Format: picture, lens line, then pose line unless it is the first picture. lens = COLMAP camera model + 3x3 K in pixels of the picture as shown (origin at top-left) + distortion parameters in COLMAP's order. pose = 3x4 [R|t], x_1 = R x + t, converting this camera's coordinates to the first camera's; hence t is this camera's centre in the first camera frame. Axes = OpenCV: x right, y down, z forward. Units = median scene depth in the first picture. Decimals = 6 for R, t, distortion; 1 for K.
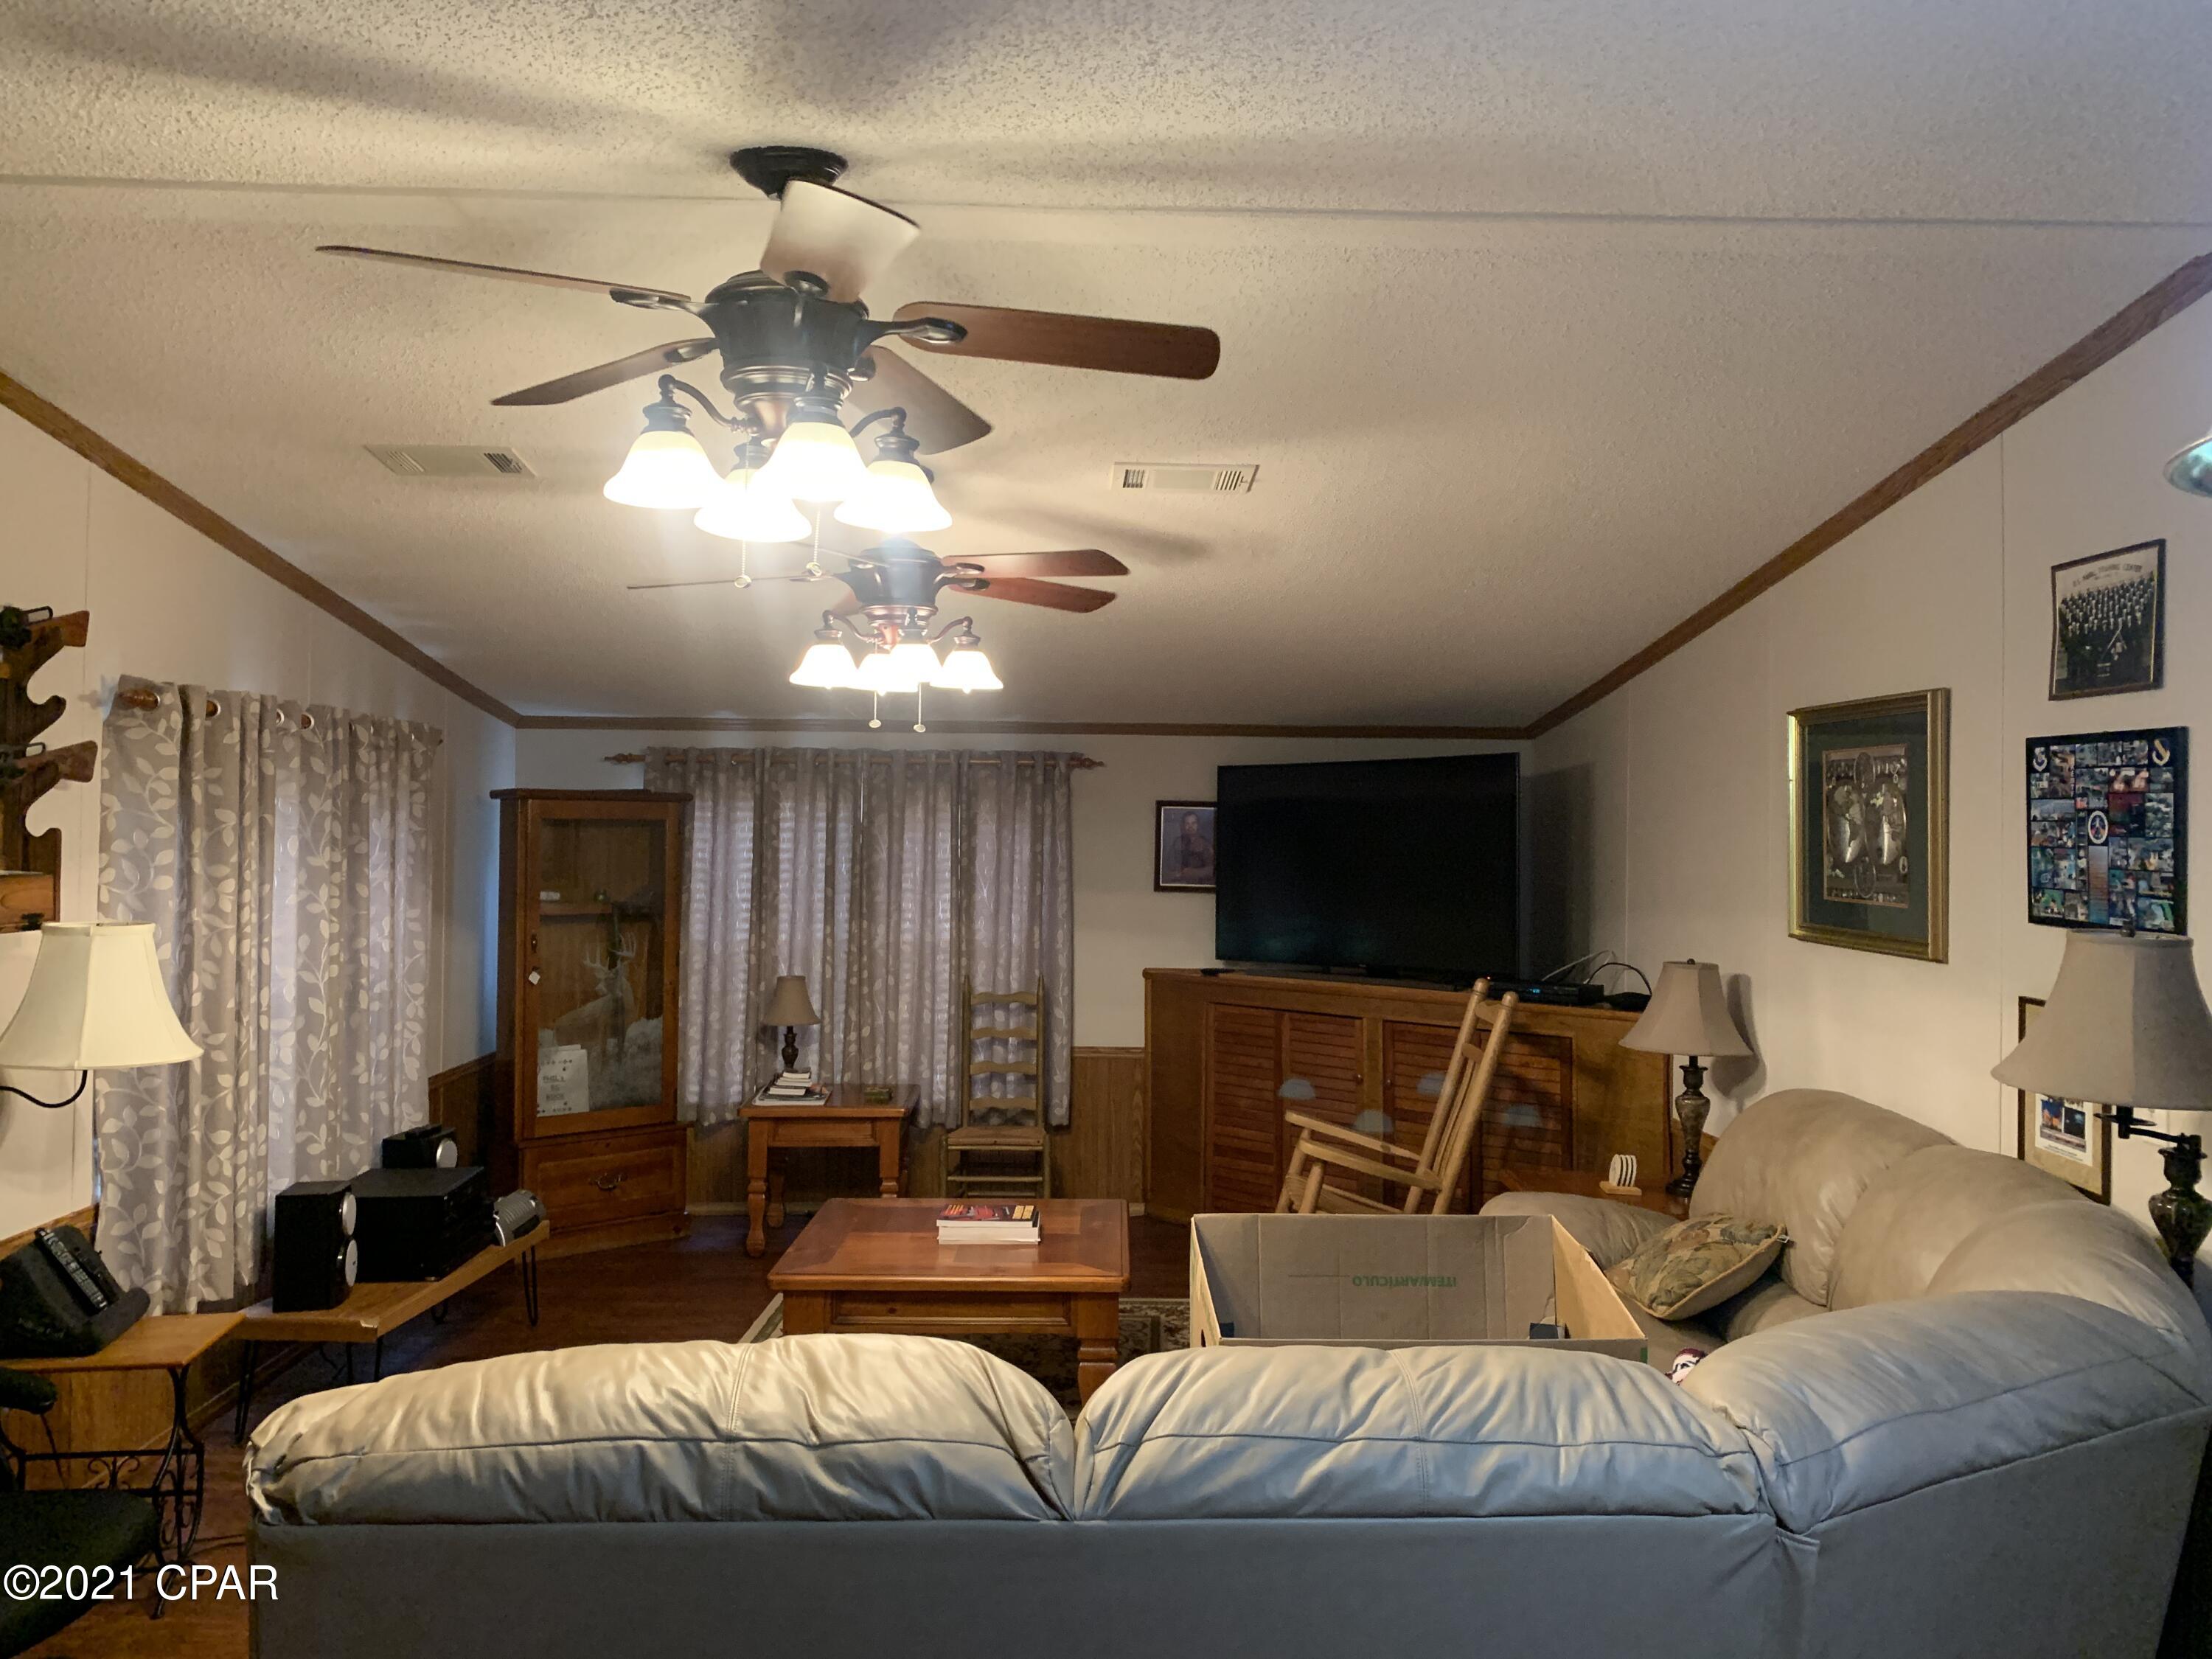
lens RADIAL K [[1691.7, 0, 1106.0], [0, 1691.7, 829.5], [0, 0, 1]] dist [0.071201, -0.195697]
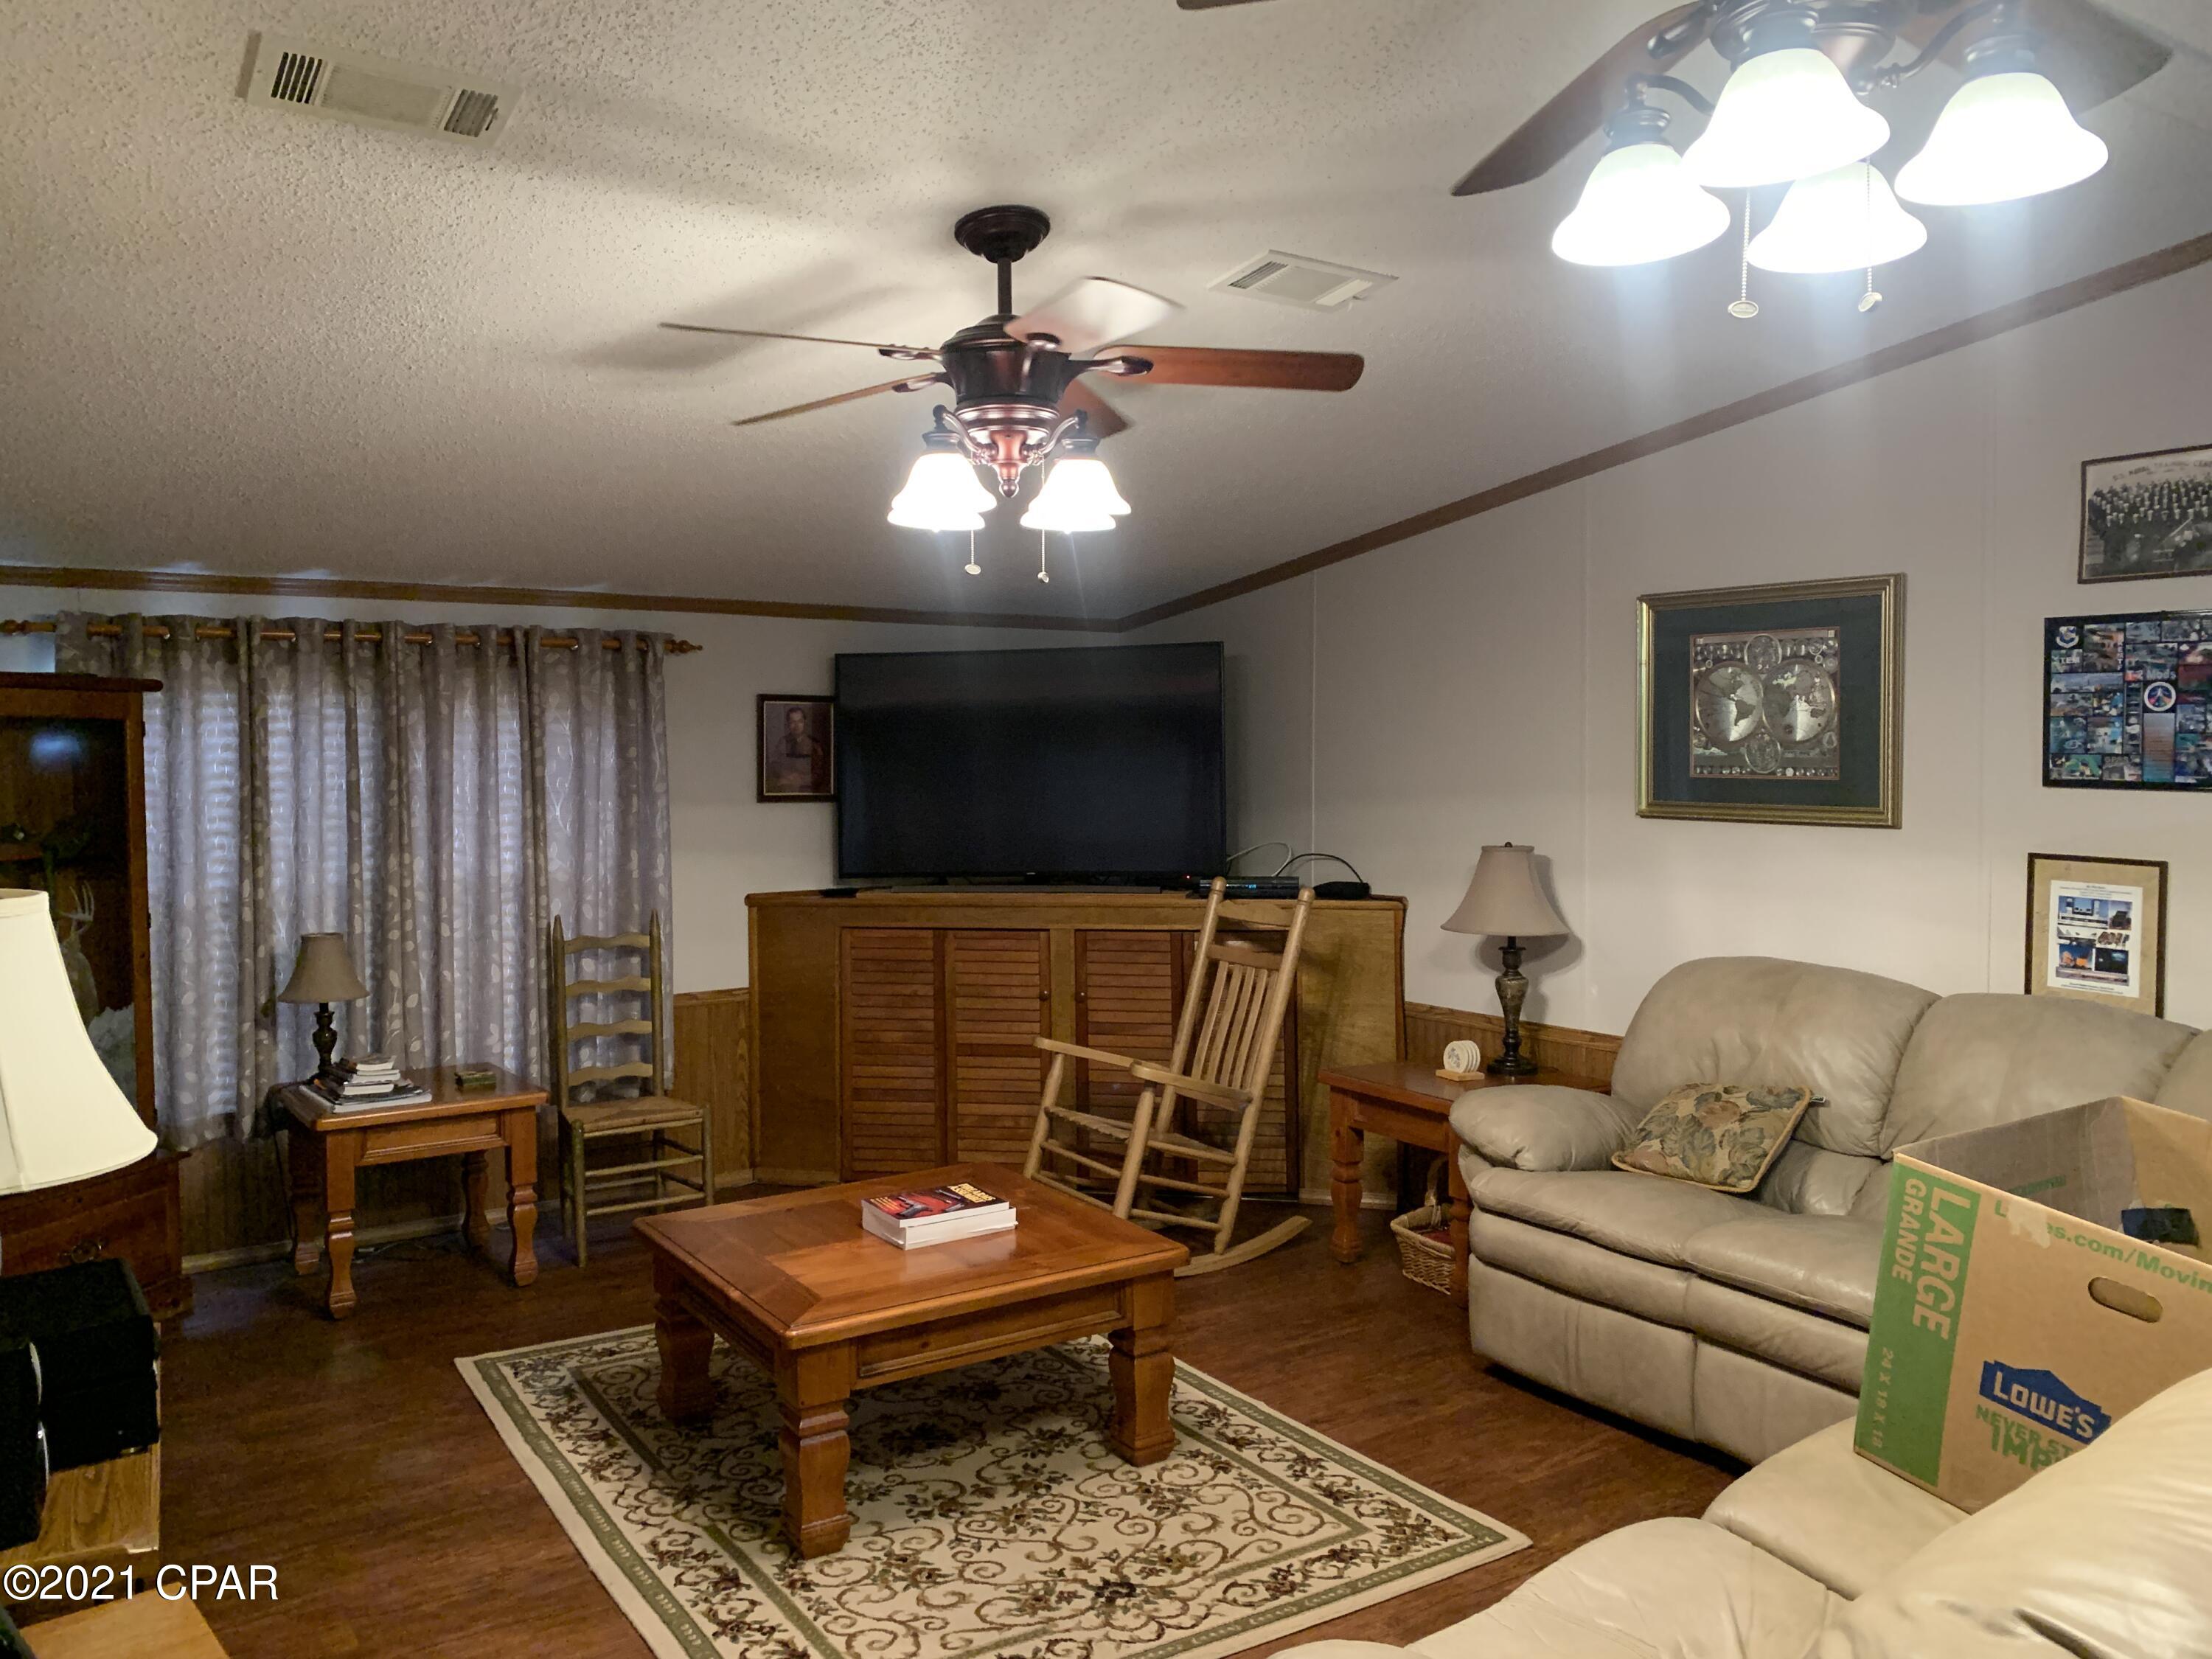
lens RADIAL K [[1694.4, 0, 1106.0], [0, 1694.4, 829.5], [0, 0, 1]] dist [0.019460, -0.006913]
pose [[0.837769, -0.042258, 0.544387, -0.301893], [0.014710, 0.998386, 0.054862, 0.007028], [-0.545827, -0.037954, 0.837038, 0.210147]]
